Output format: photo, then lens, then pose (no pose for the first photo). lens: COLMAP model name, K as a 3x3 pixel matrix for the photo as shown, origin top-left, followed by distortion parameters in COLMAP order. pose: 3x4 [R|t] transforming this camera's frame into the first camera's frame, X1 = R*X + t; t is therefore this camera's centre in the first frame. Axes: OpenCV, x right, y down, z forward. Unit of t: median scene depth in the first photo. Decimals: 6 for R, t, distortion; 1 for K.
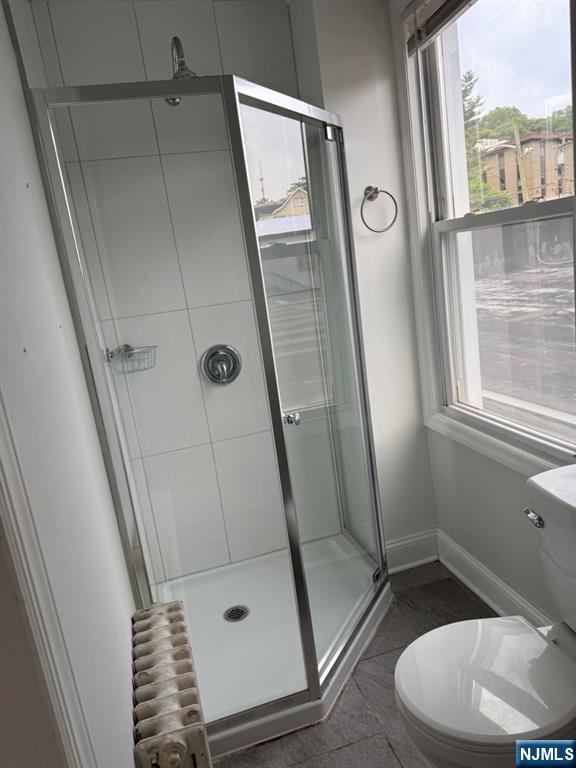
lens RADIAL K [[545.4, 0, 288.0], [0, 545.4, 384.0], [0, 0, 1]] dist [0.042556, -0.068869]
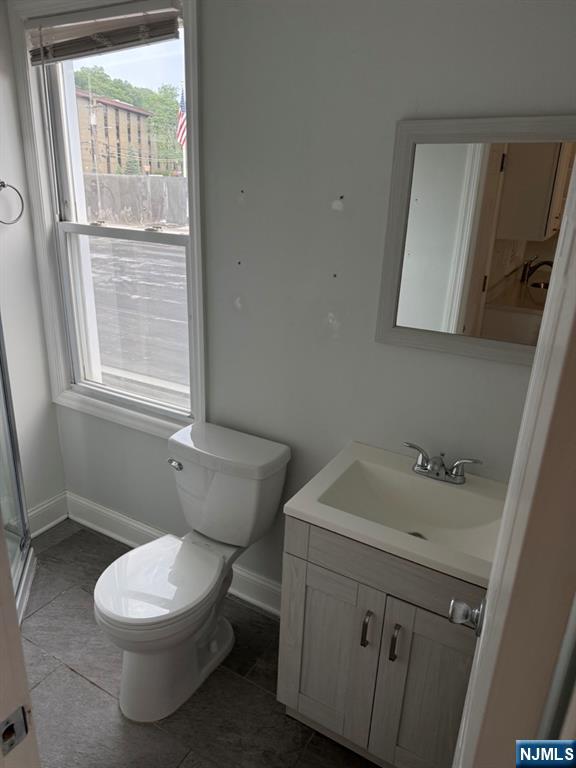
lens RADIAL K [[545.4, 0, 288.0], [0, 545.4, 384.0], [0, 0, 1]] dist [0.042556, -0.068869]
pose [[0.703413, -0.083028, 0.705915, -0.208127], [0.023844, 0.995351, 0.093312, -0.056355], [-0.710381, -0.048805, 0.702123, -0.123742]]
